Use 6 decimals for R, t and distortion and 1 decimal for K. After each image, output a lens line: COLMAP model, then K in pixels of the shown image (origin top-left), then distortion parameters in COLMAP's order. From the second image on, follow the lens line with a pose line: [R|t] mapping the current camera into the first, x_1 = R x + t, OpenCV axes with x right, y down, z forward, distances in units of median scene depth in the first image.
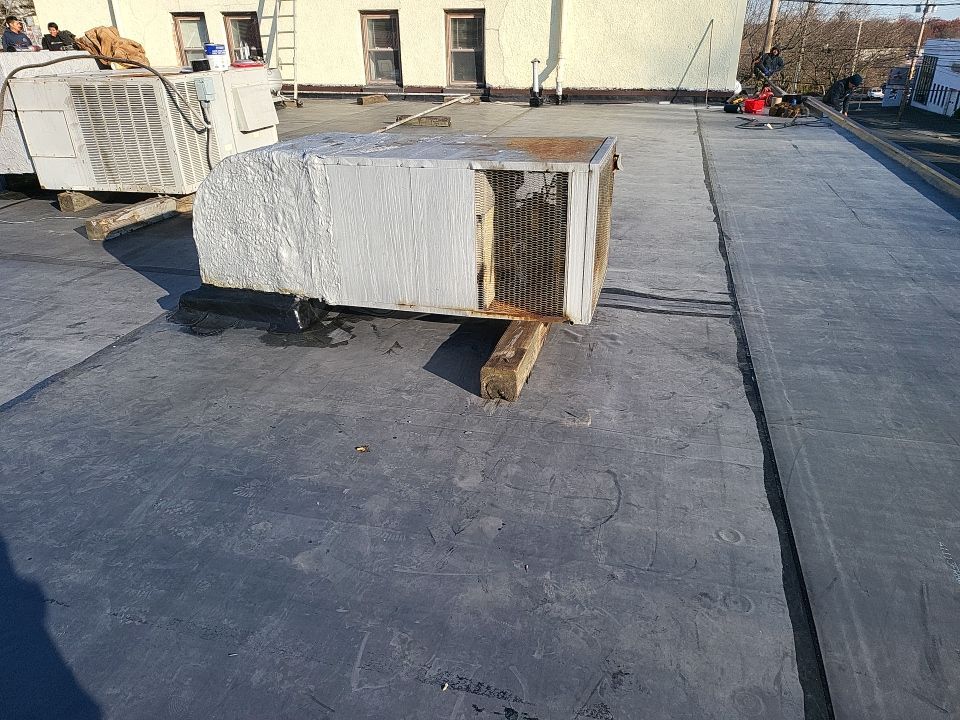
lens RADIAL K [[668.9, 0, 491.1], [0, 668.9, 374.0], [0, 0, 1]] dist [0.054138, -0.055436]
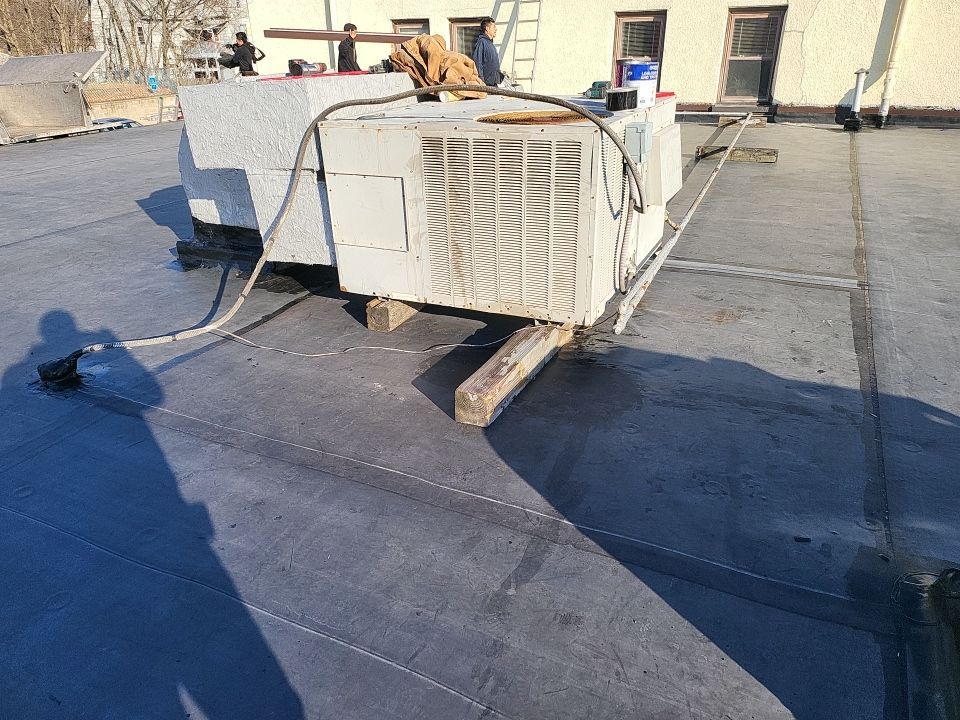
lens RADIAL K [[675.3, 0, 474.8], [0, 675.3, 368.2], [0, 0, 1]] dist [0.063535, -0.063345]
pose [[0.978149, 0.080794, -0.191563, -0.176355], [-0.084160, 0.996407, -0.009484, -0.087988], [0.190108, 0.025399, 0.981435, 0.170589]]
